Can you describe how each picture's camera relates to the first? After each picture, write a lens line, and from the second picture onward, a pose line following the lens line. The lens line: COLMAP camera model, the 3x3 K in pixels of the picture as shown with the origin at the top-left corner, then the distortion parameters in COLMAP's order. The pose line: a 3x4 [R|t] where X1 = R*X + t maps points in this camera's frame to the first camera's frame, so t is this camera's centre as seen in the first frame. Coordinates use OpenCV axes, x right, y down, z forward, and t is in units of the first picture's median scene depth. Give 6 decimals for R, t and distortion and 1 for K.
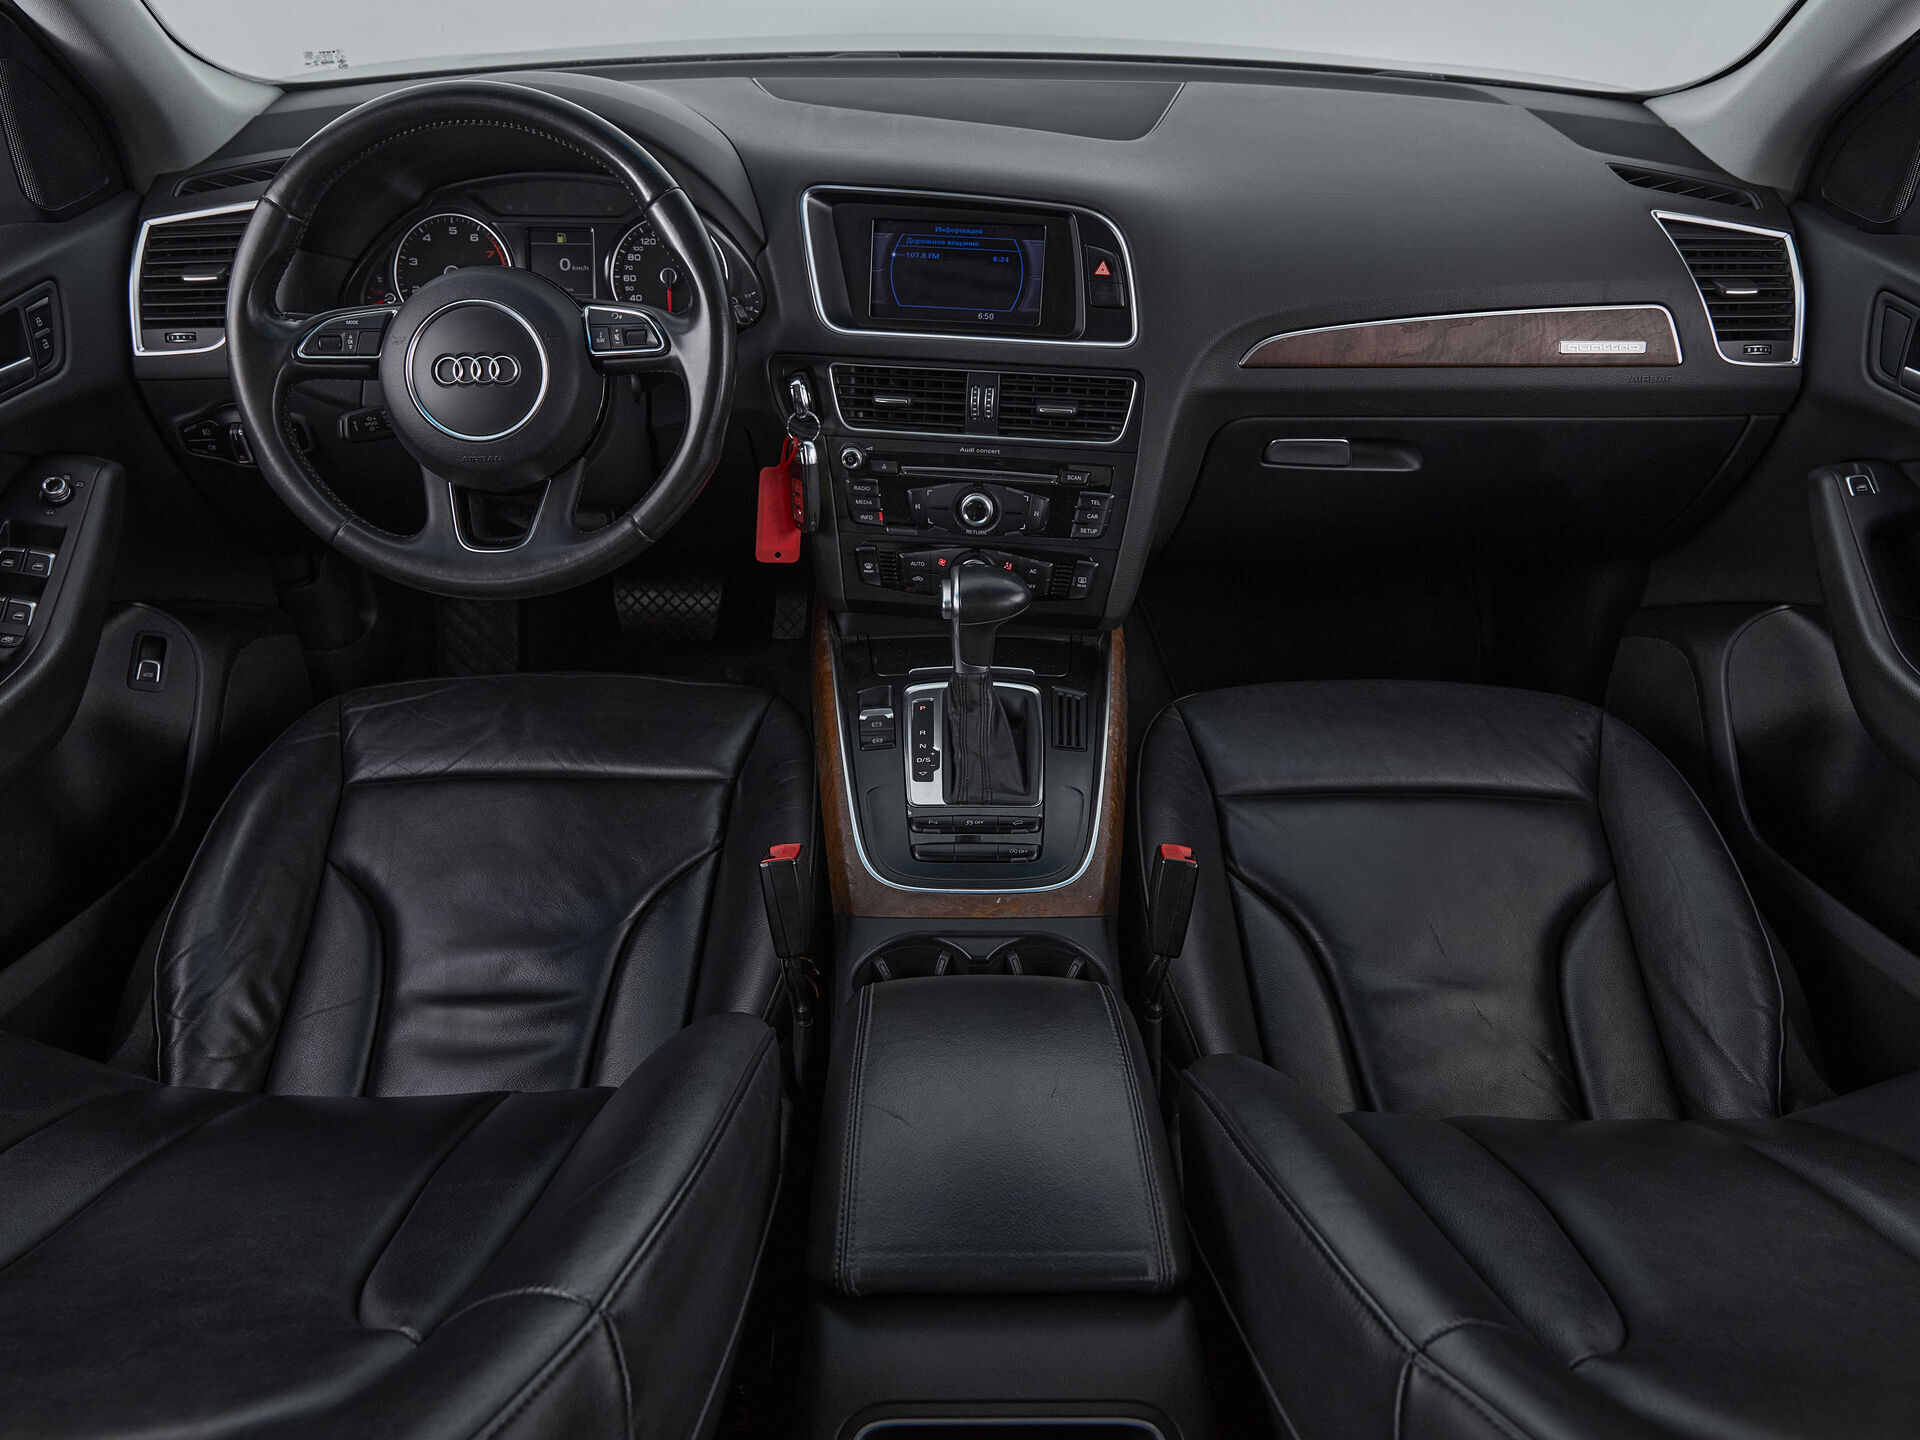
lens RADIAL K [[1423.3, 0, 963.4], [0, 1423.3, 731.7], [0, 0, 1]] dist [-0.018558, 0.007755]
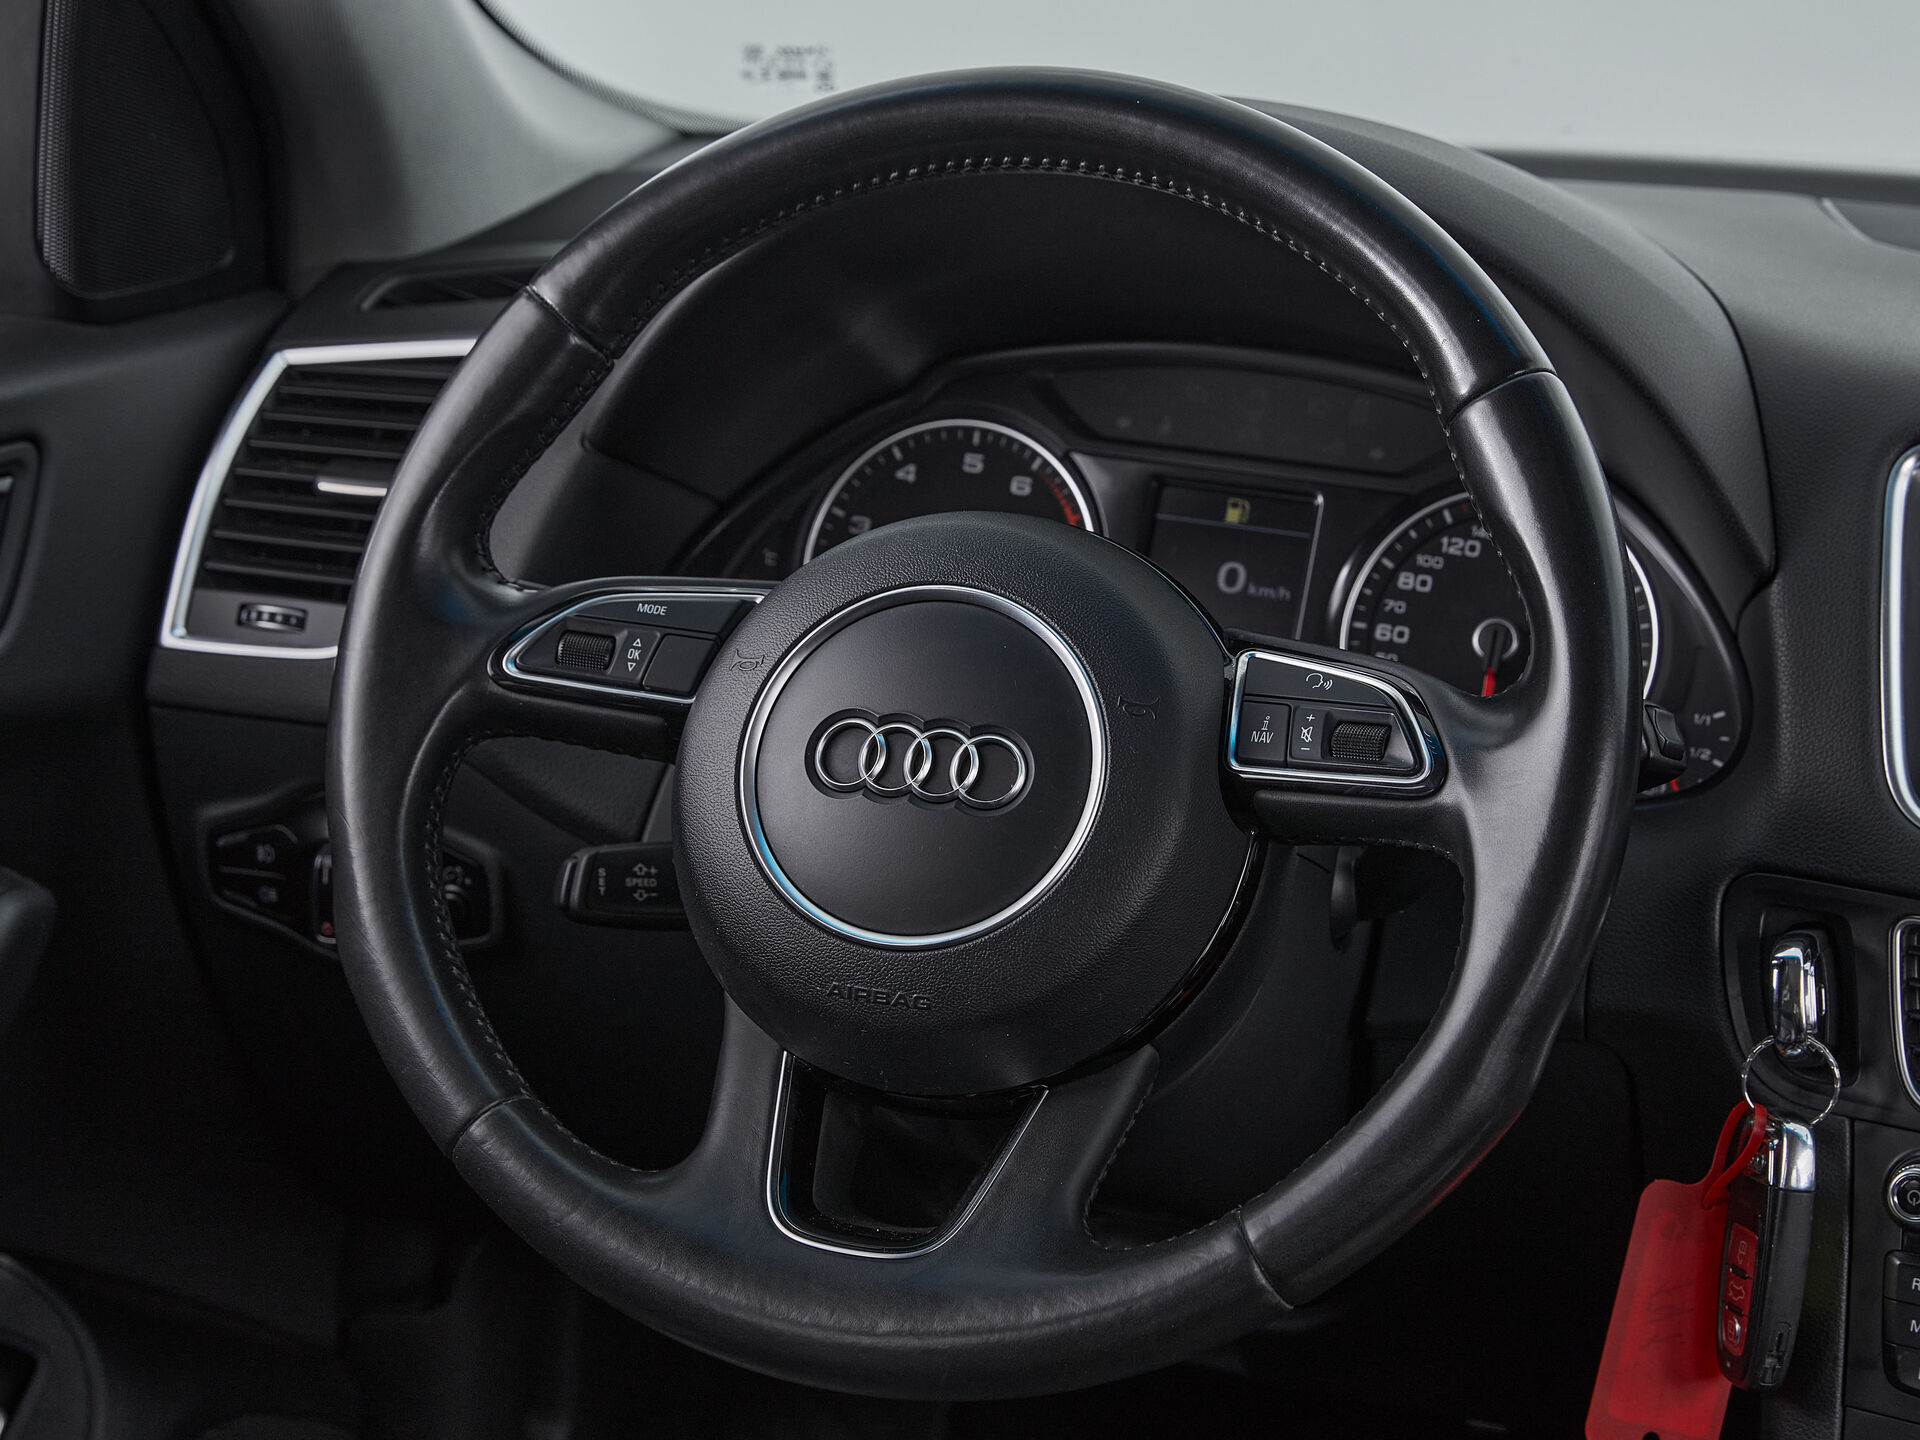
lens RADIAL K [[3836.0, 0, 959.3], [0, 3836.0, 722.9], [0, 0, 1]] dist [-0.070078, 0.000000]
pose [[0.929280, 0.125354, -0.347456, 0.009962], [-0.235276, 0.926026, -0.295163, 0.023805], [0.284753, 0.356037, 0.890030, 0.096996]]
